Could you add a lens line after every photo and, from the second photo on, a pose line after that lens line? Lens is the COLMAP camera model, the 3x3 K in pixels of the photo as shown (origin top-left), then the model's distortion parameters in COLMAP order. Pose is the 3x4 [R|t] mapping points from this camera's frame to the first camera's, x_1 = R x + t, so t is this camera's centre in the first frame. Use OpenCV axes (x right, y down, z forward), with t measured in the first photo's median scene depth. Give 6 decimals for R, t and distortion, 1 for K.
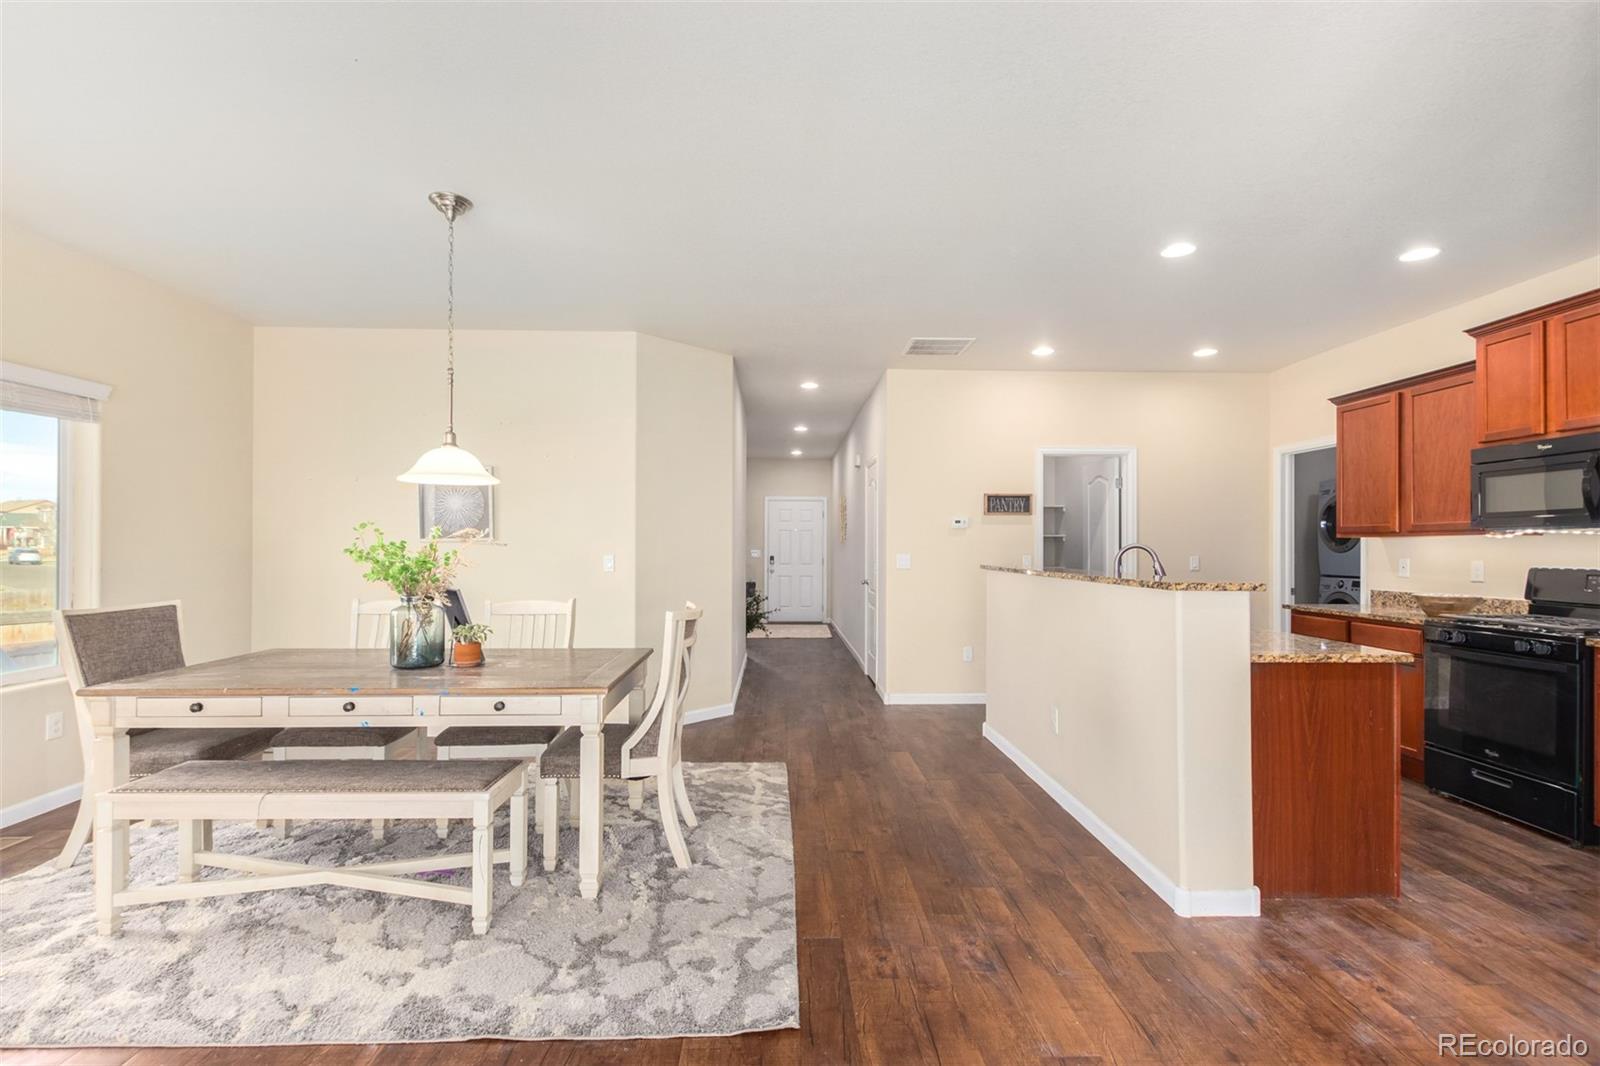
lens RADIAL K [[738.9, 0, 801.8], [0, 738.9, 543.8], [0, 0, 1]] dist [-0.001235, -0.000152]
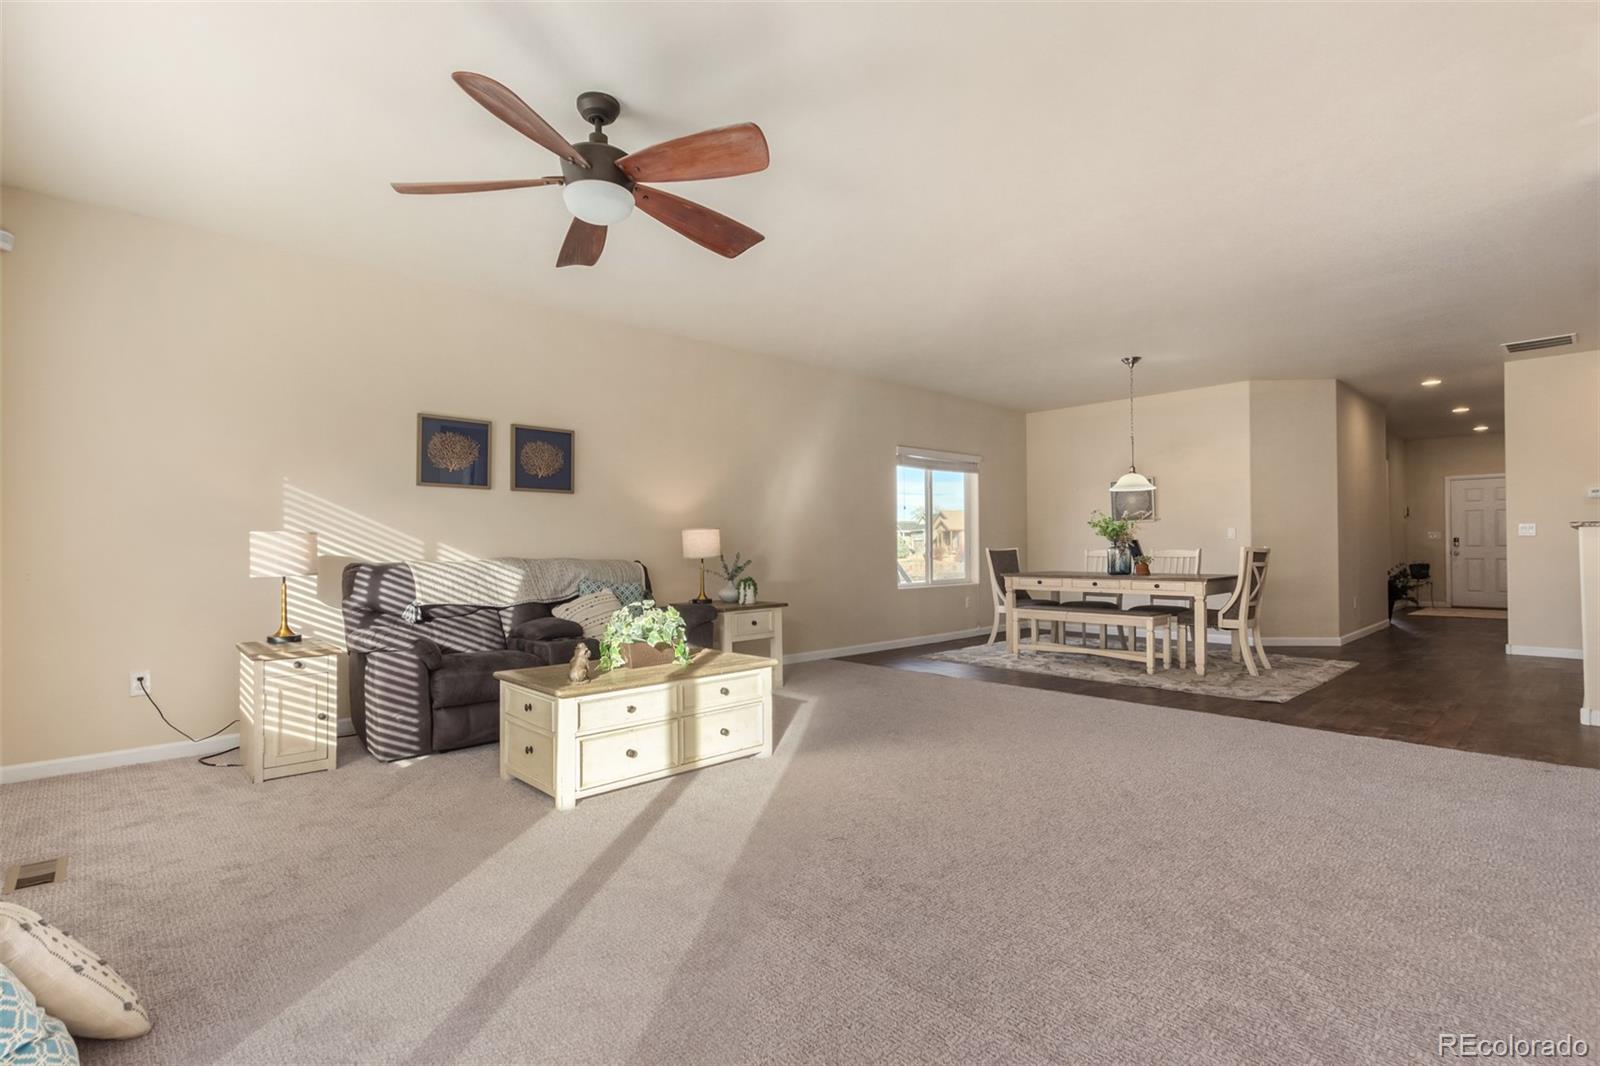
lens RADIAL K [[738.9, 0, 801.8], [0, 738.9, 543.8], [0, 0, 1]] dist [-0.001235, -0.000152]
pose [[0.658746, -0.012532, -0.752261, 0.518086], [0.013578, 0.999896, -0.004767, 0.074123], [0.752243, -0.007074, 0.658848, -1.173149]]
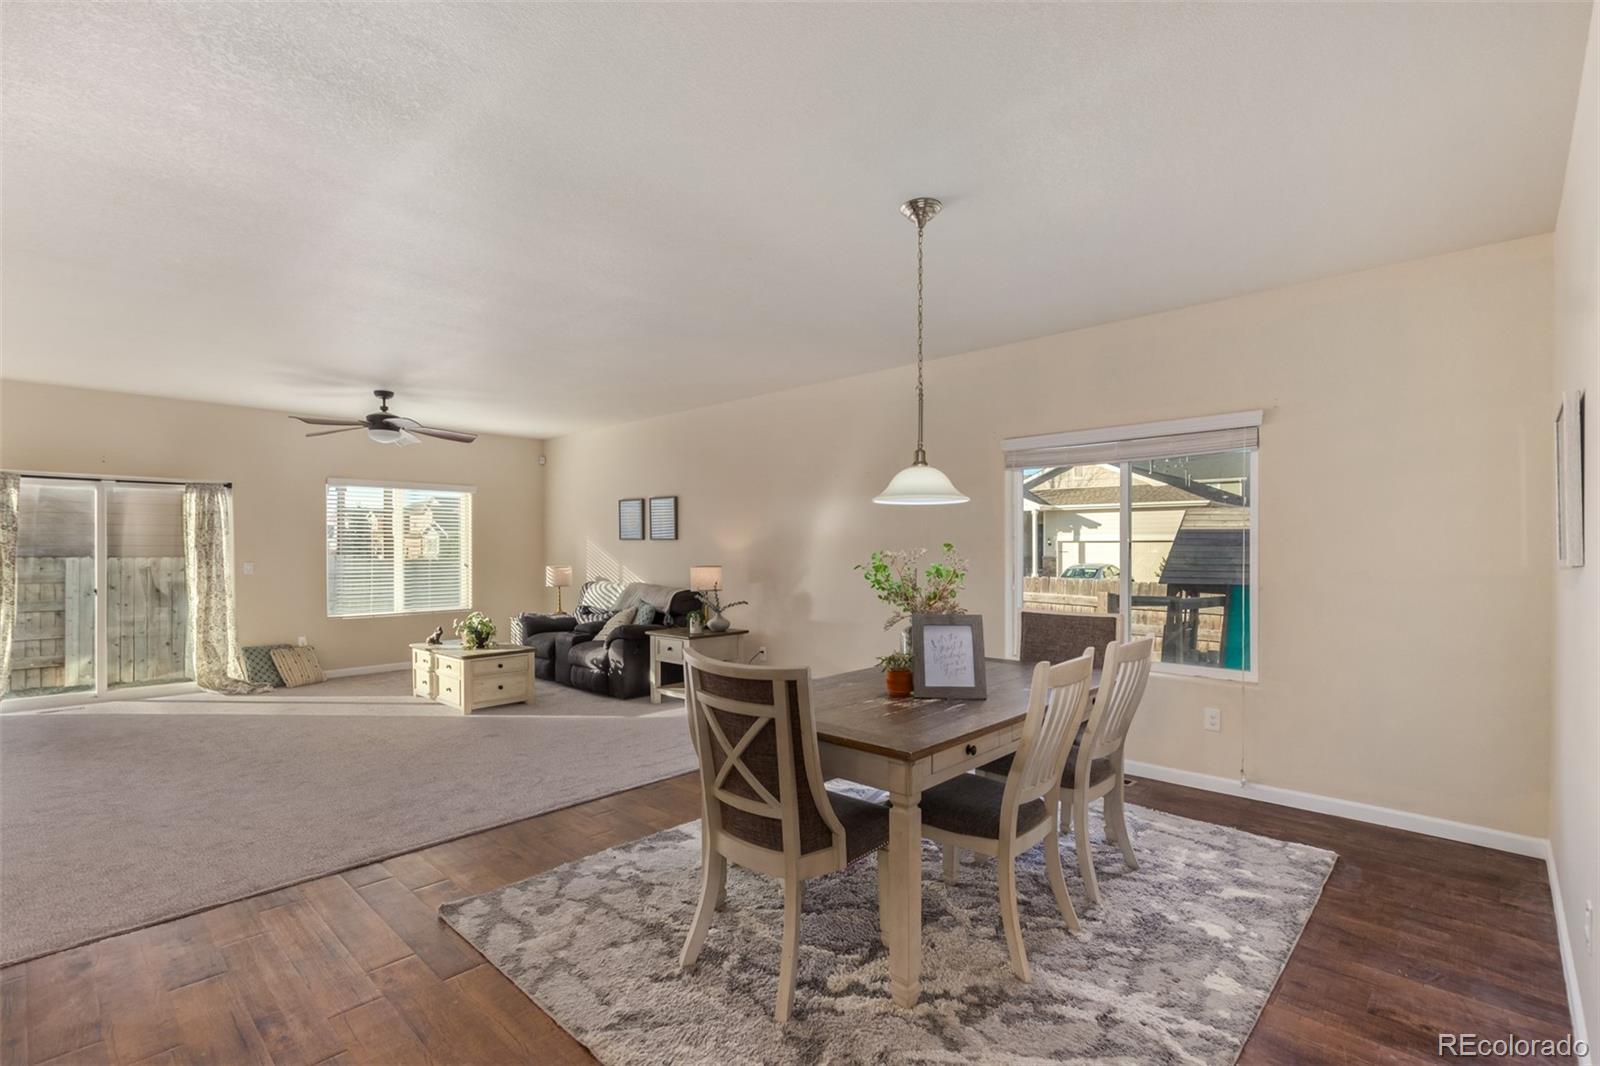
lens RADIAL K [[738.9, 0, 801.8], [0, 738.9, 543.8], [0, 0, 1]] dist [-0.001235, -0.000152]
pose [[-0.715059, -0.007191, -0.699027, 0.304418], [-0.001038, 0.999957, -0.009224, -0.020122], [0.699063, -0.005870, -0.715036, 1.560033]]
